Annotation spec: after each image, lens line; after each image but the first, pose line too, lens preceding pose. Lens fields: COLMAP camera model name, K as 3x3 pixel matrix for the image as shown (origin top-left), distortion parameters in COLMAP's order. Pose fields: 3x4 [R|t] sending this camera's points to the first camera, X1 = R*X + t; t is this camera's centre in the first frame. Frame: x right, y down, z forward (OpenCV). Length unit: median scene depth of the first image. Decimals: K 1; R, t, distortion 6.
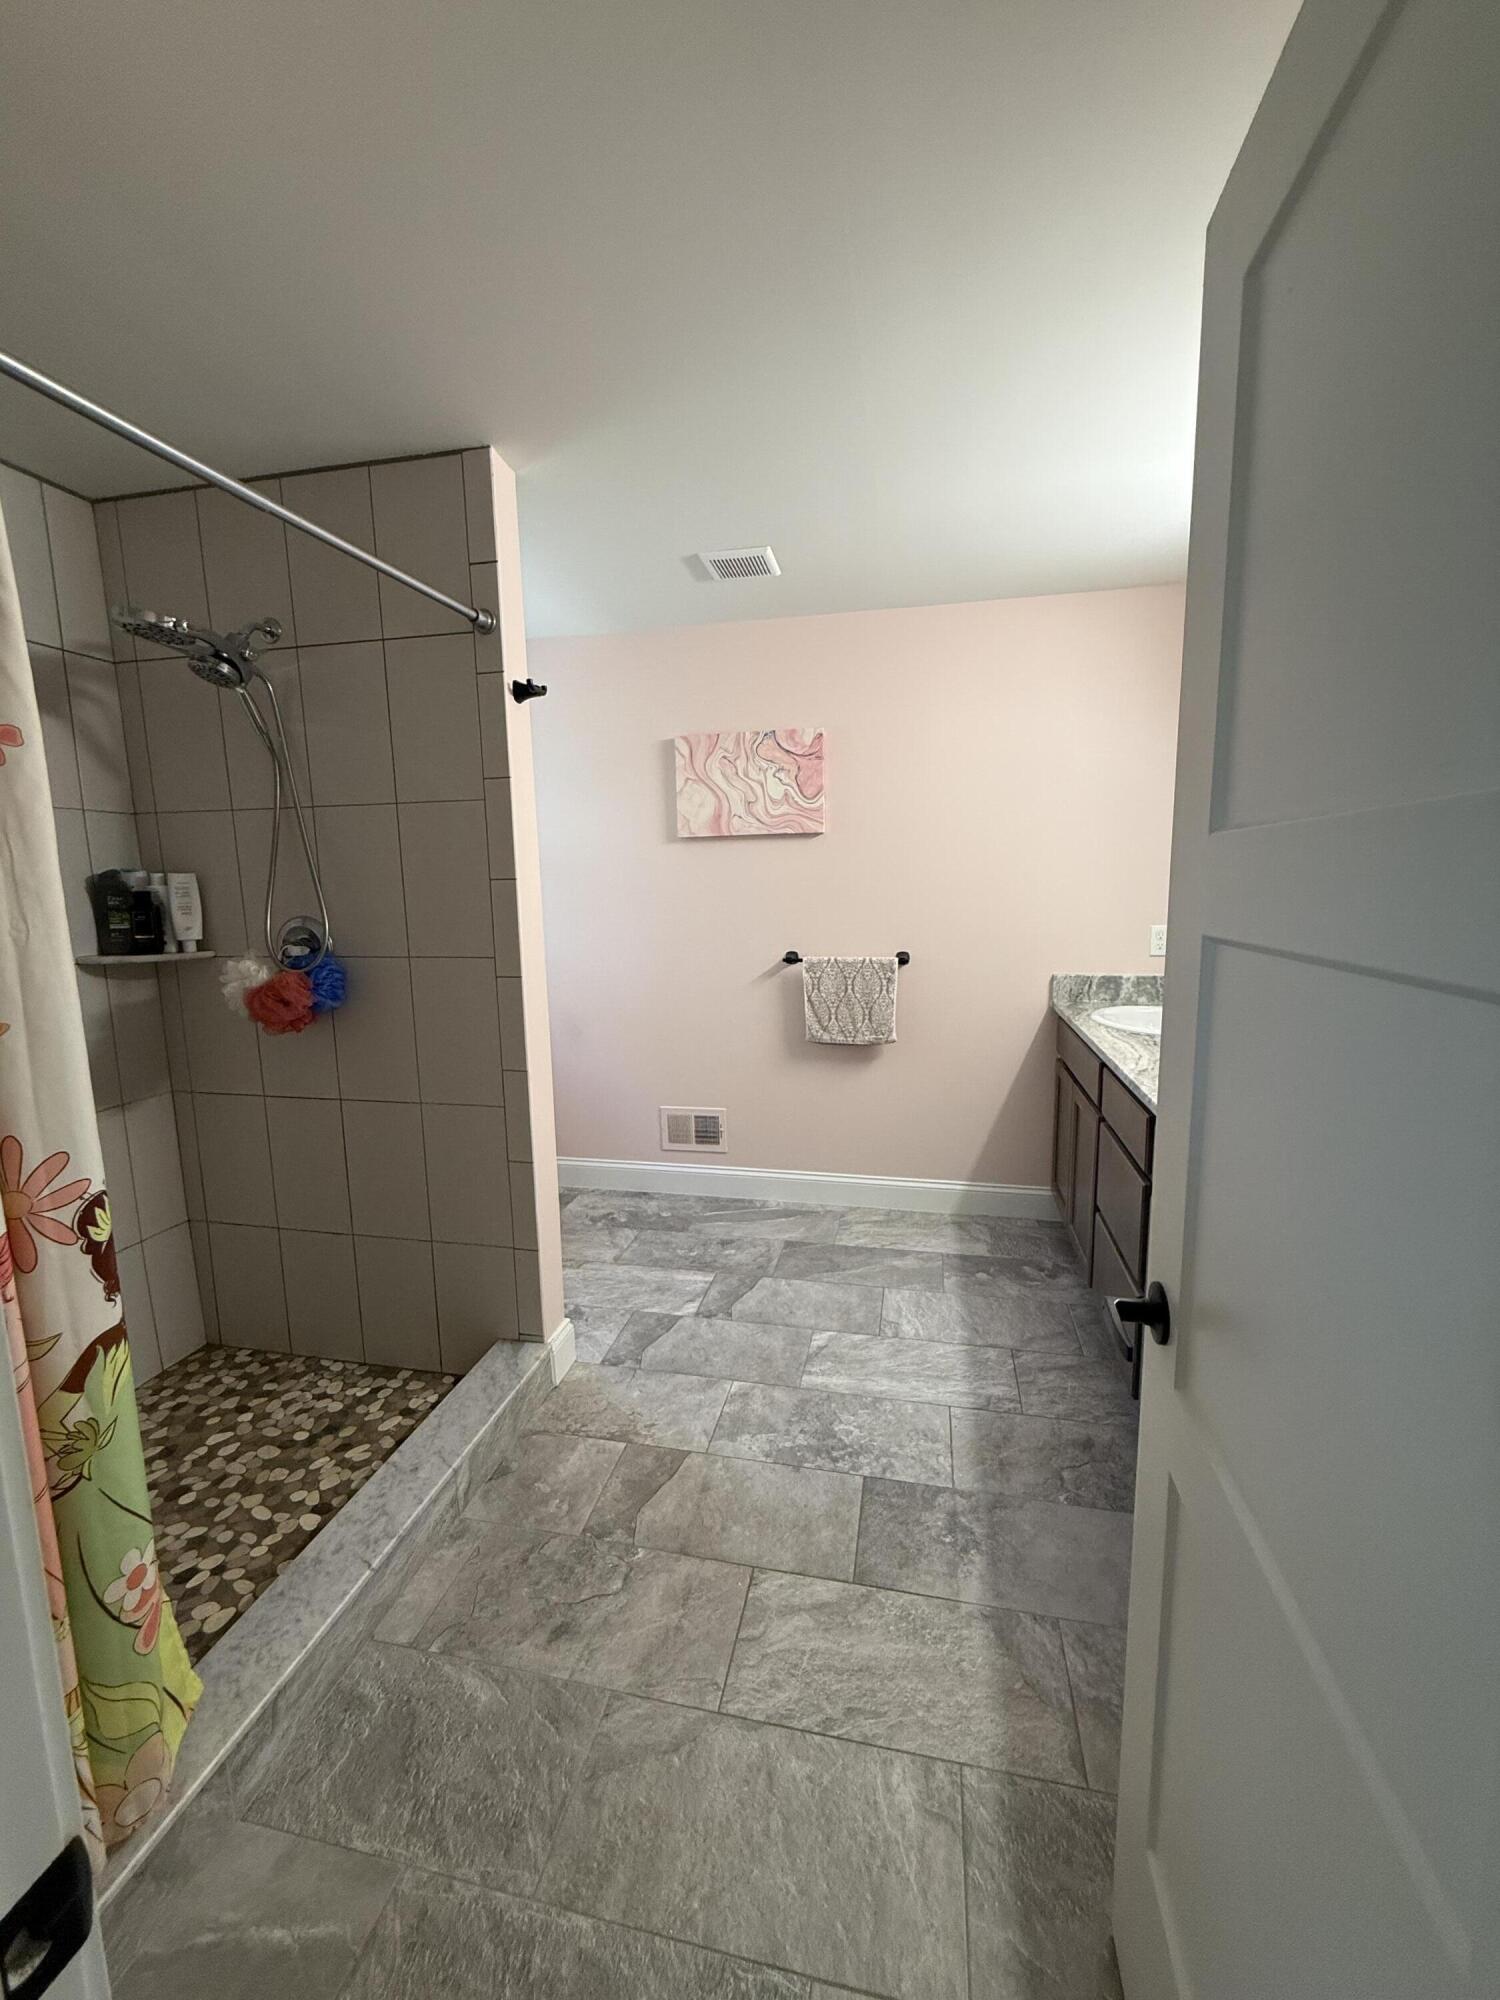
lens RADIAL K [[800.2, 0, 757.9], [0, 800.2, 996.2], [0, 0, 1]] dist [0.001797, 0.000884]
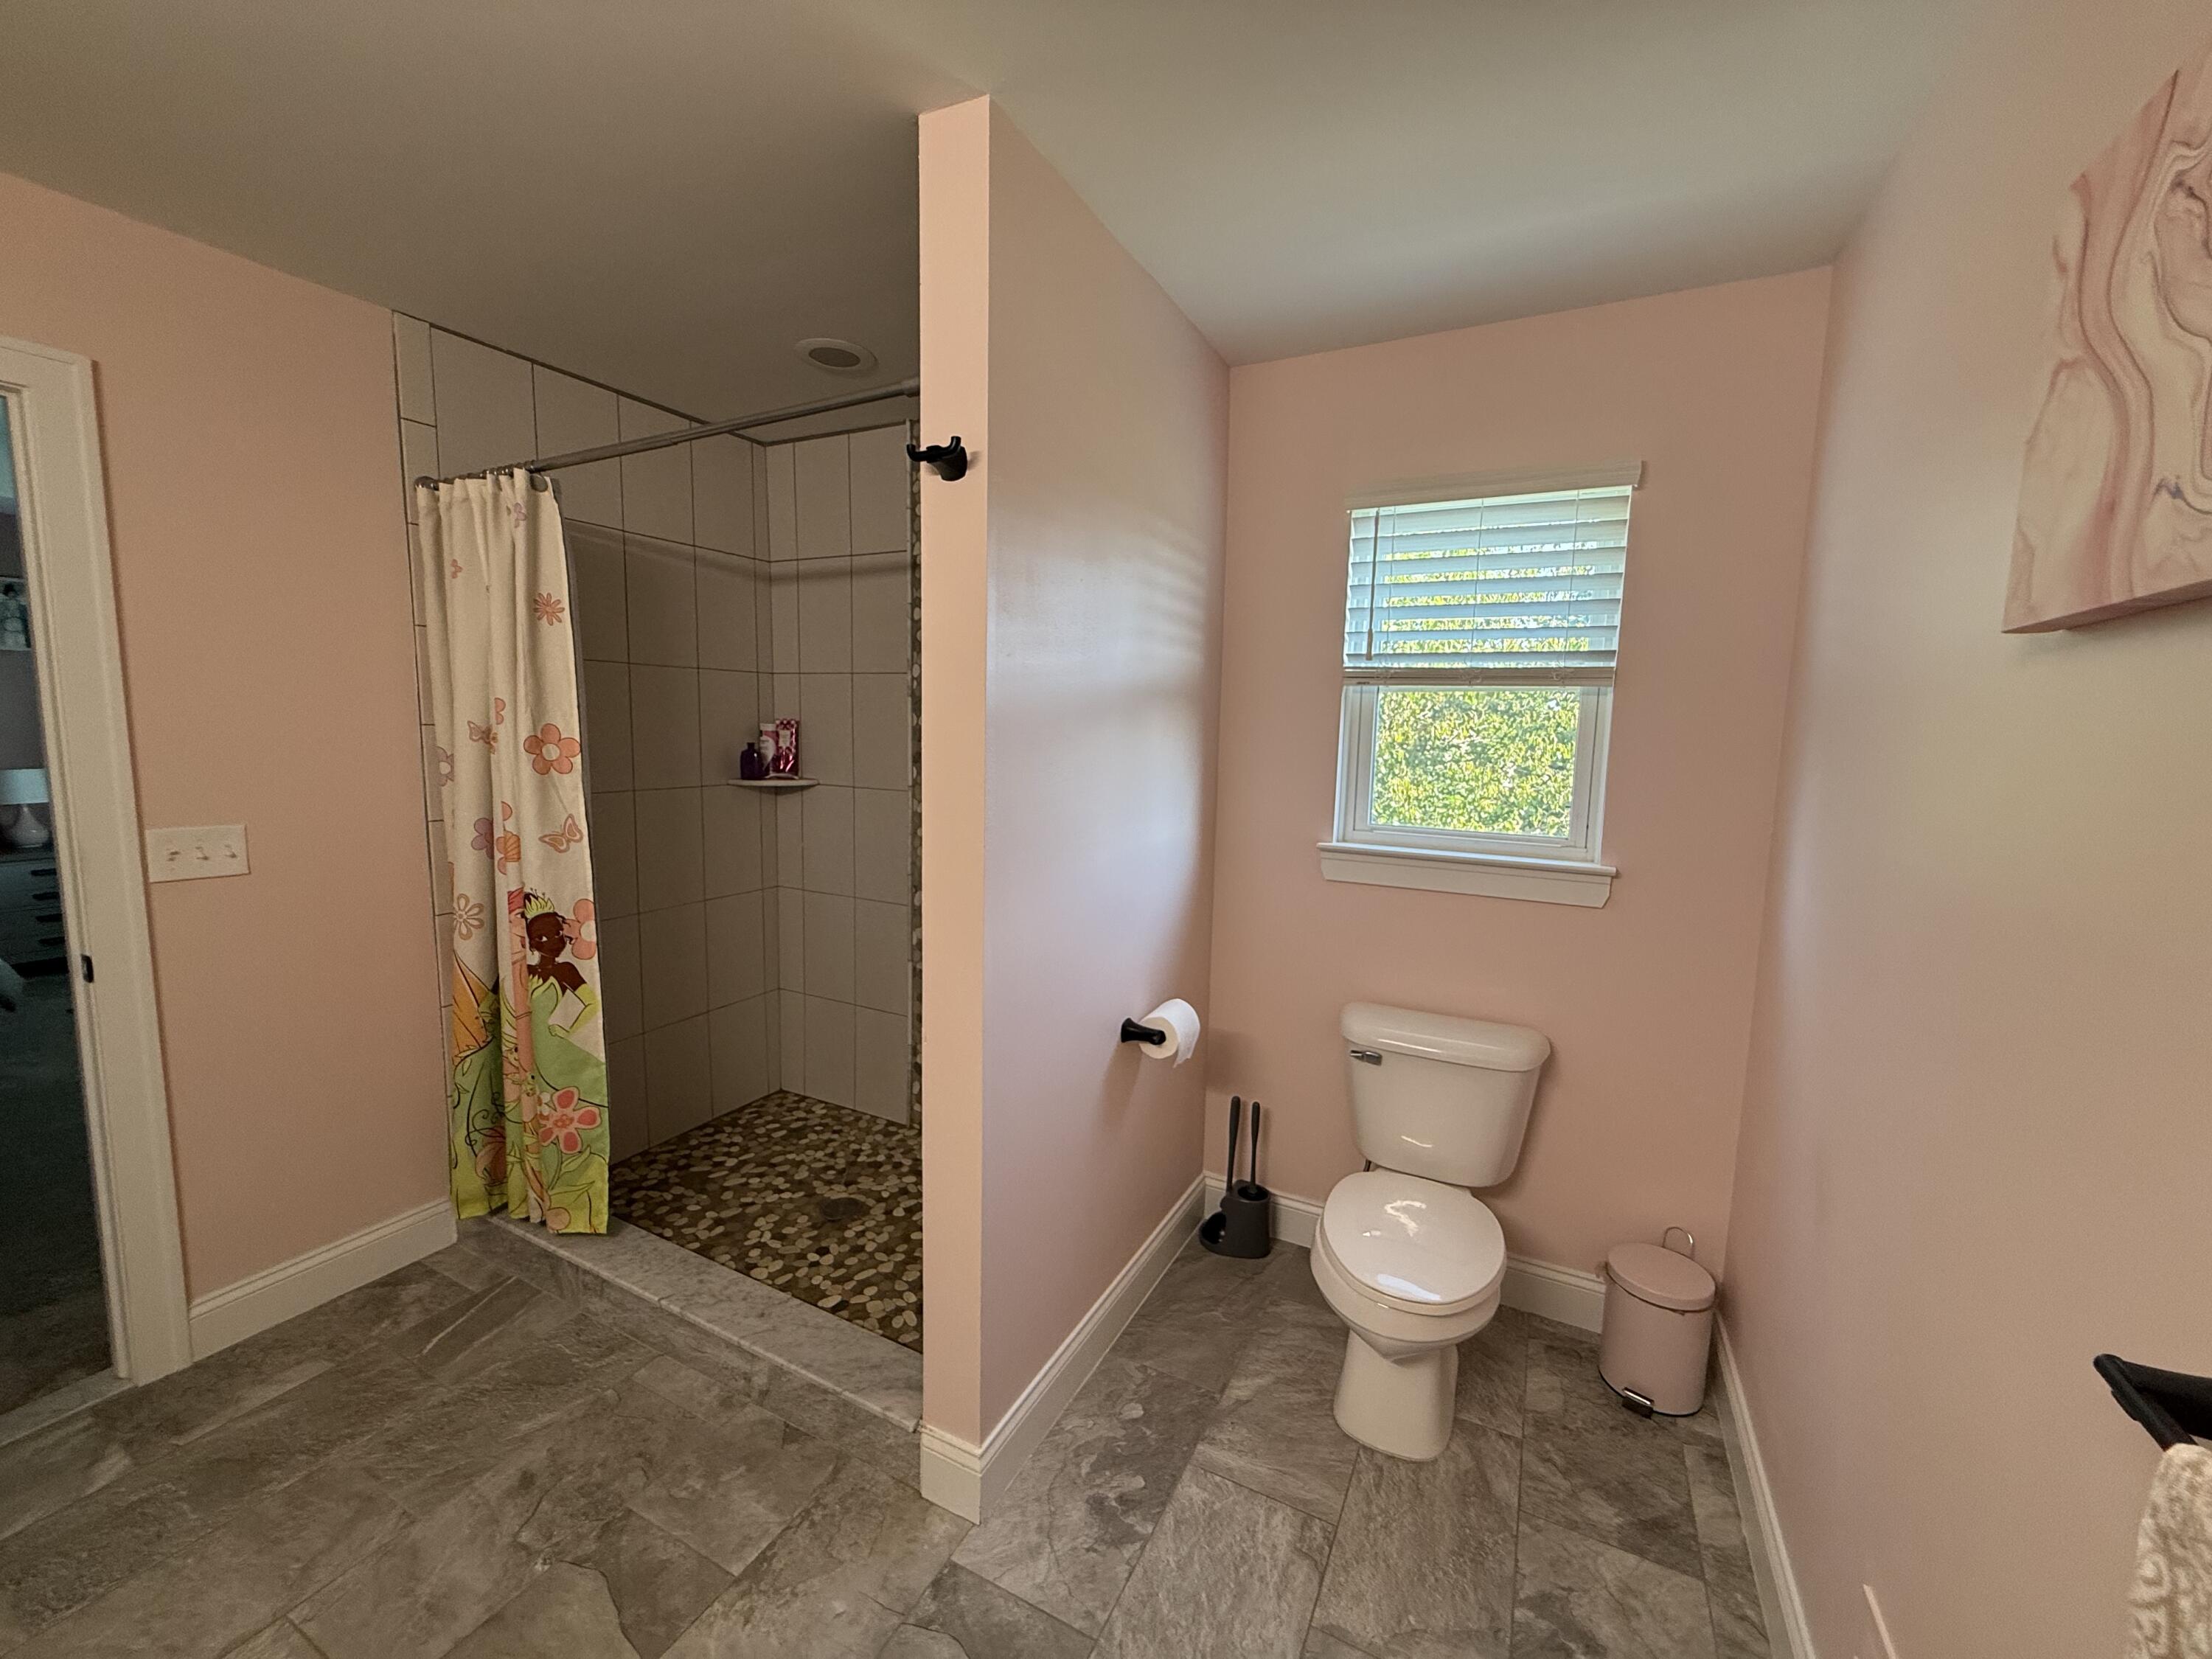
lens RADIAL K [[885.1, 0, 1097.9], [0, 885.1, 822.4], [0, 0, 1]] dist [0.001797, 0.000884]
pose [[-0.276197, 0.120587, -0.953506, 0.247765], [-0.155316, 0.973457, 0.168100, -0.150309], [0.948468, 0.194523, -0.250136, 0.858784]]
